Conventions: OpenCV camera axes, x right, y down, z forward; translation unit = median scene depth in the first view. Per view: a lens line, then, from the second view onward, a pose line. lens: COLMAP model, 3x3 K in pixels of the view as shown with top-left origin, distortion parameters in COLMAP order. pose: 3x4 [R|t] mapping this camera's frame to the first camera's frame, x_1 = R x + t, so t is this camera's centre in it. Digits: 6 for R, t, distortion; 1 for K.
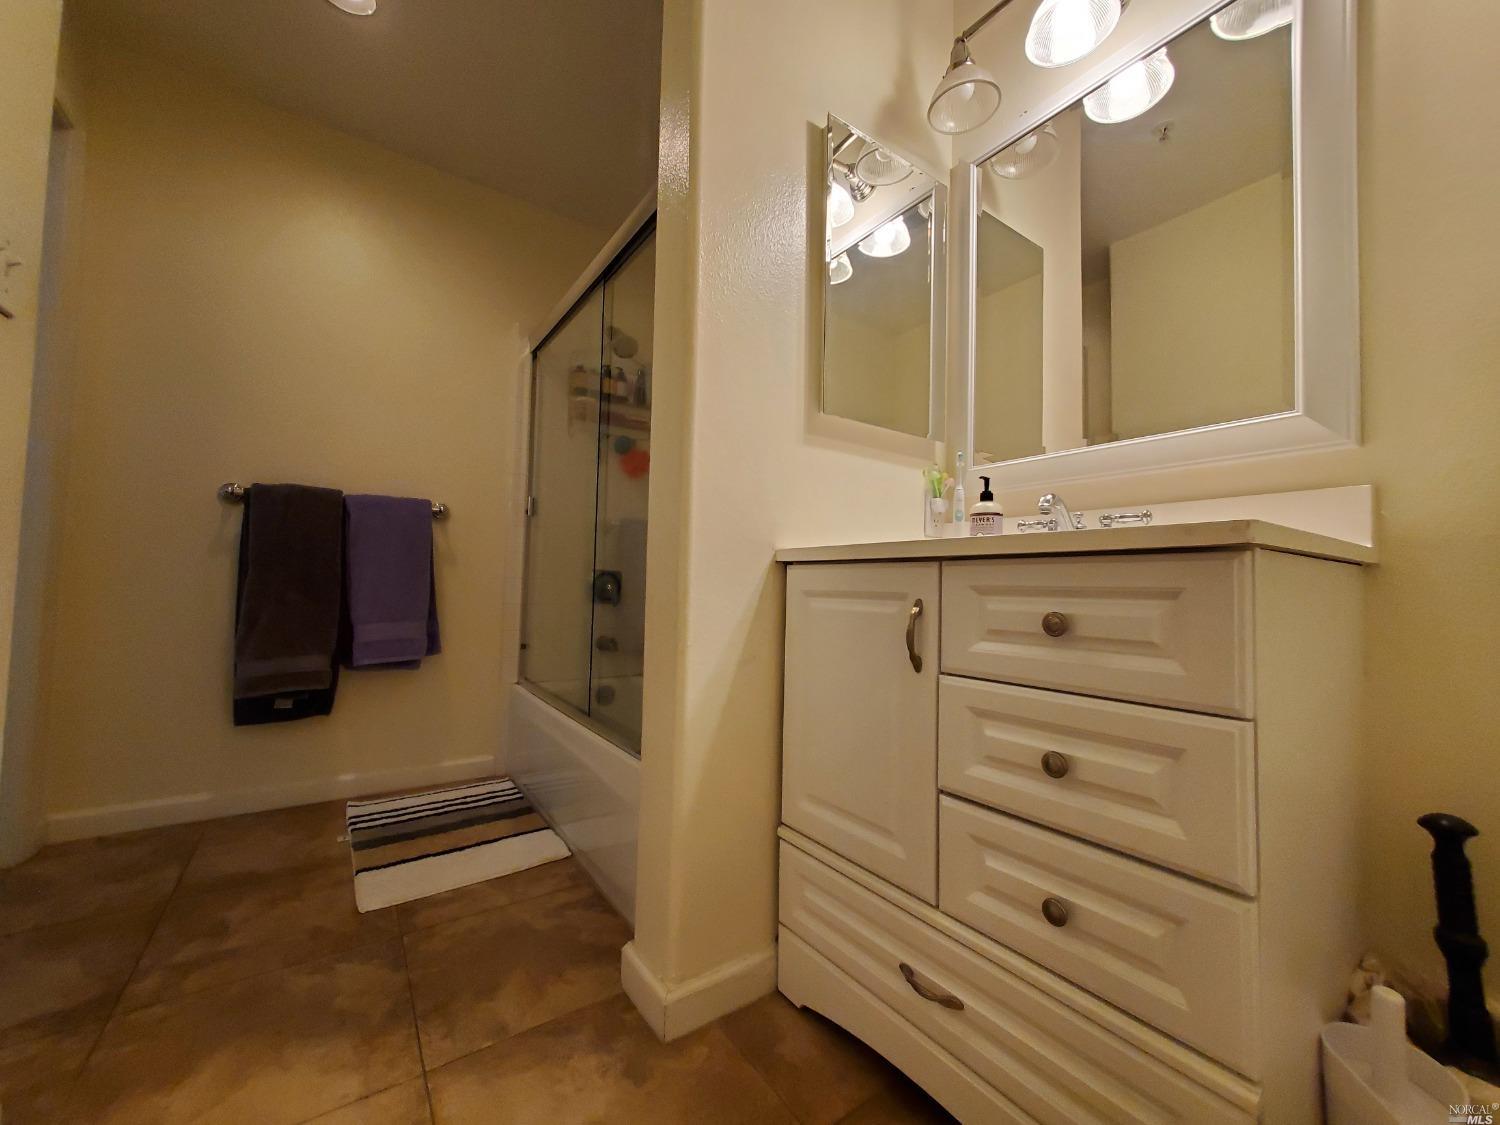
lens RADIAL K [[586.0, 0, 758.0], [0, 586.0, 562.4], [0, 0, 1]] dist [0.000331, 0.000066]
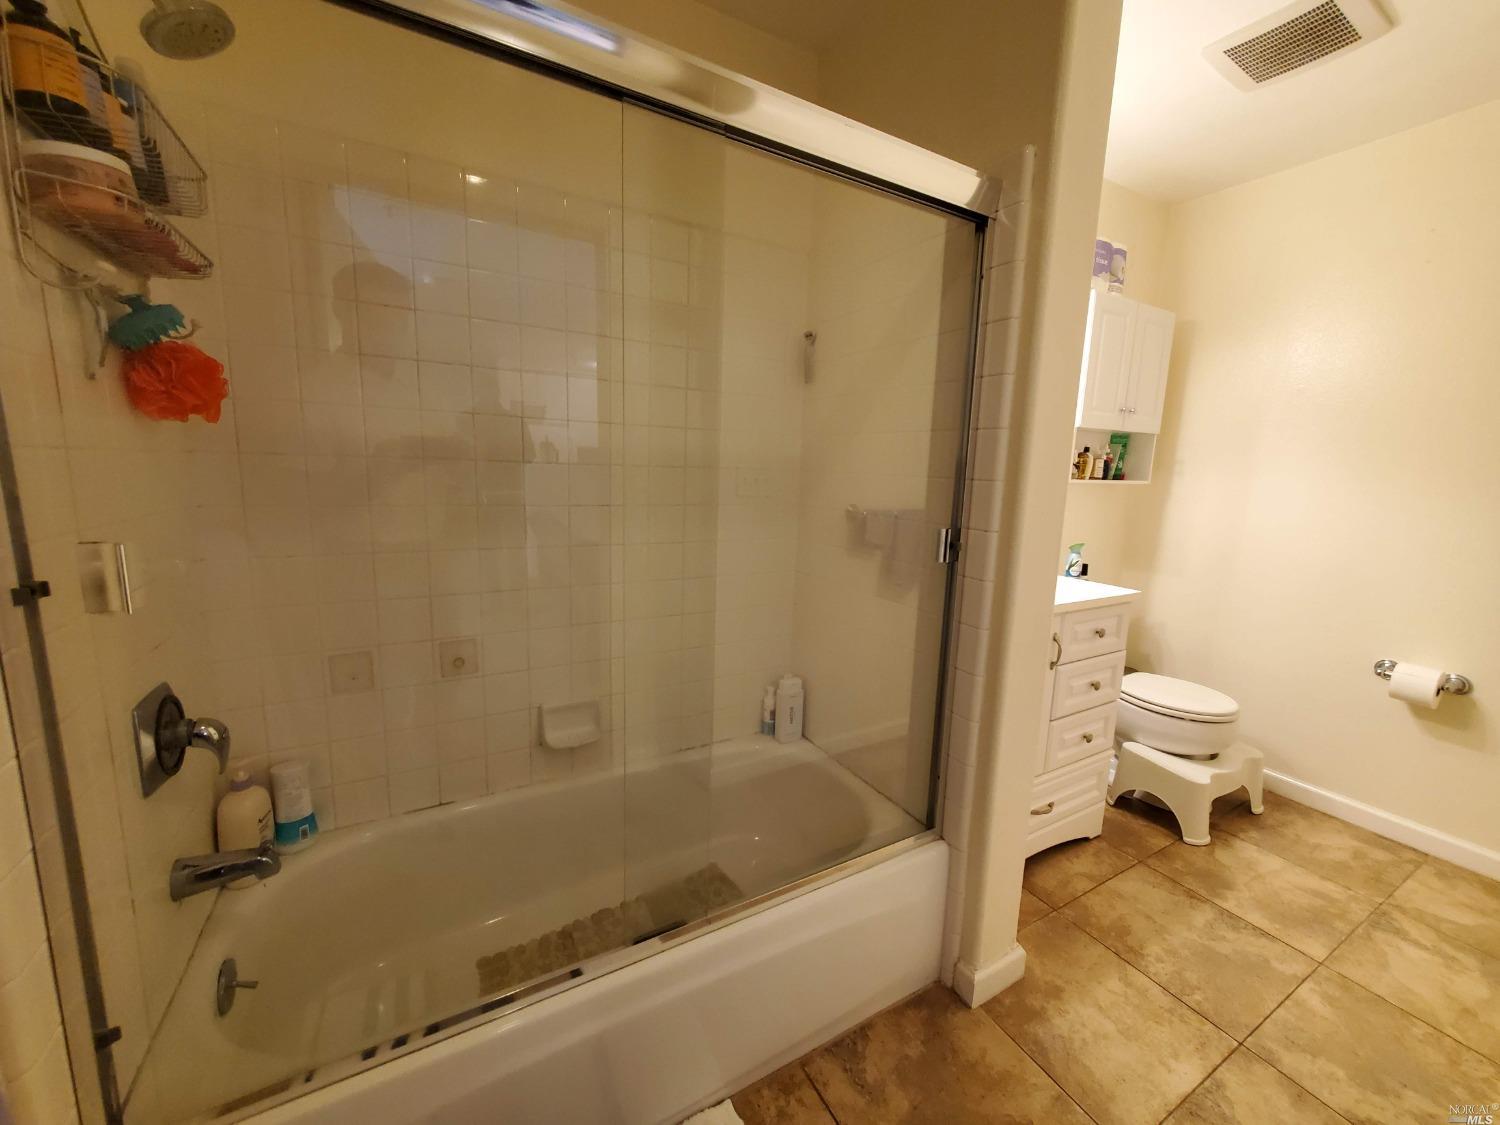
lens RADIAL K [[586.0, 0, 758.0], [0, 586.0, 562.4], [0, 0, 1]] dist [0.000331, 0.000066]
pose [[0.097913, -0.178934, 0.978977, -1.495490], [-0.066722, 0.980310, 0.185851, -0.408280], [-0.992956, -0.083516, 0.084047, 1.661502]]
